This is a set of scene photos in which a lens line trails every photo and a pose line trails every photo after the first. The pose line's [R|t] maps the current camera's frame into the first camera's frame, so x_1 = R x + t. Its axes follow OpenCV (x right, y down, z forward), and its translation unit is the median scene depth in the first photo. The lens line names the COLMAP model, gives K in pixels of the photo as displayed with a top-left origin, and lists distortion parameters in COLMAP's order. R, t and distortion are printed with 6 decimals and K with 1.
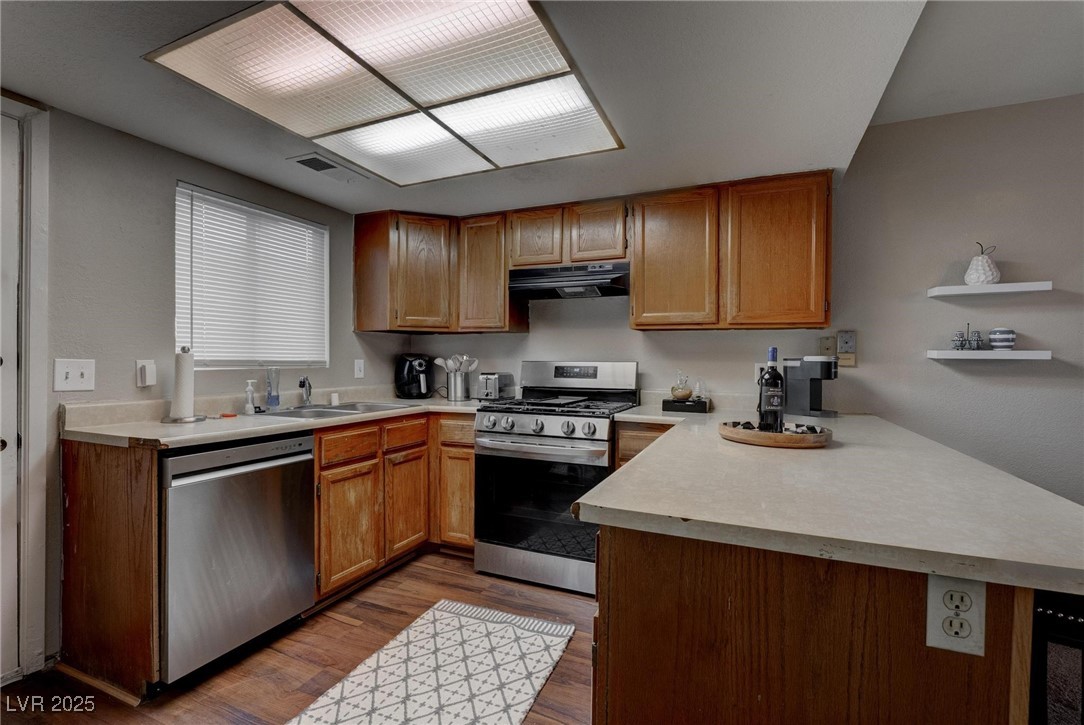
lens RADIAL K [[493.7, 0, 542.0], [0, 493.7, 362.5], [0, 0, 1]] dist [0.001098, 0.000209]
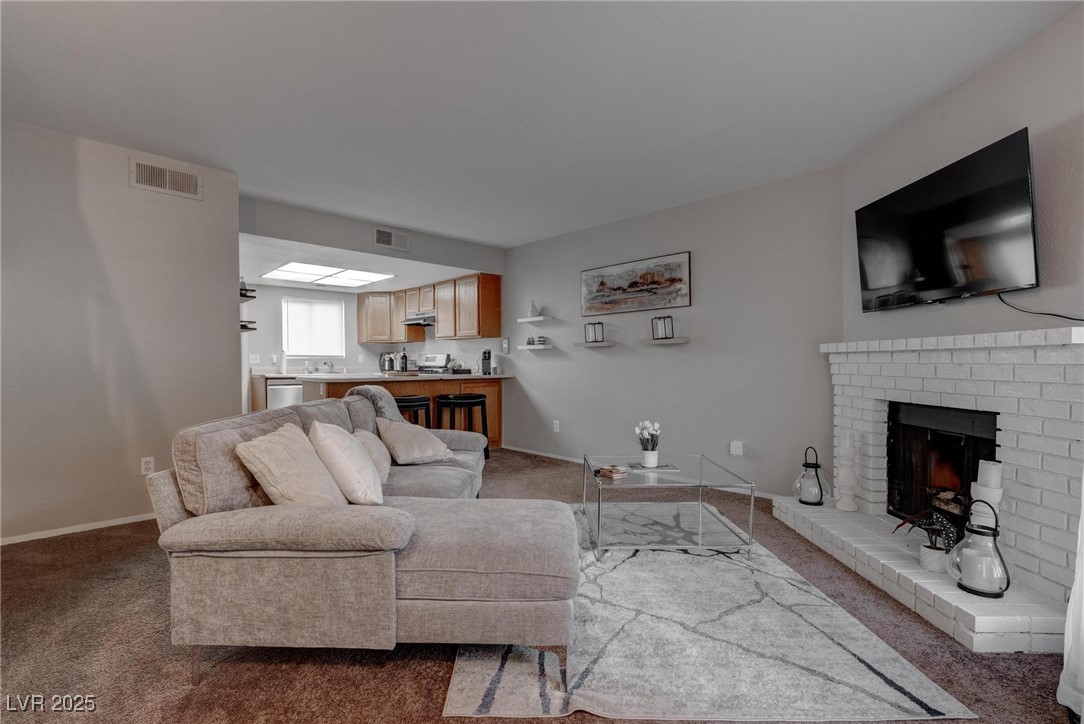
lens RADIAL K [[493.7, 0, 542.0], [0, 493.7, 362.0], [0, 0, 1]] dist [0.001098, 0.000209]
pose [[0.924485, -0.010627, -0.381071, 1.775138], [0.007998, 0.999932, -0.008482, 0.072226], [0.381135, 0.004794, 0.924507, -1.137093]]
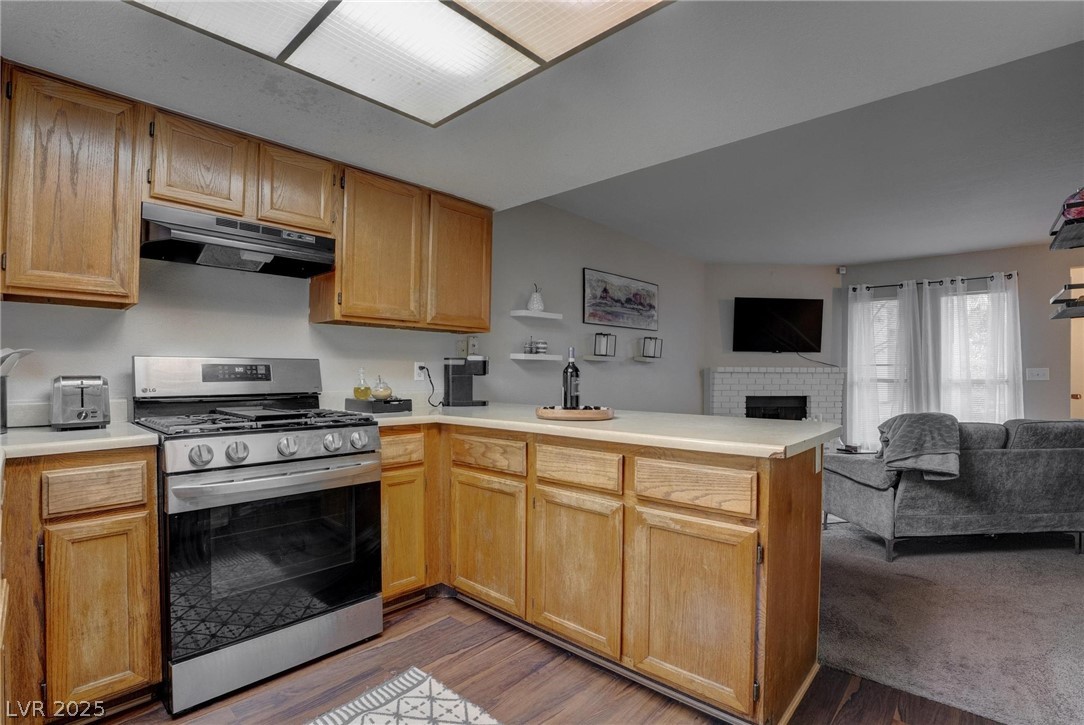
lens RADIAL K [[512.1, 0, 542.0], [0, 512.1, 362.5], [0, 0, 1]] dist [-0.037046, 0.000022]
pose [[0.325605, 0.007970, 0.945472, -0.585210], [0.000636, 0.999962, -0.008648, 0.014125], [-0.945506, 0.003417, 0.325588, 0.431831]]
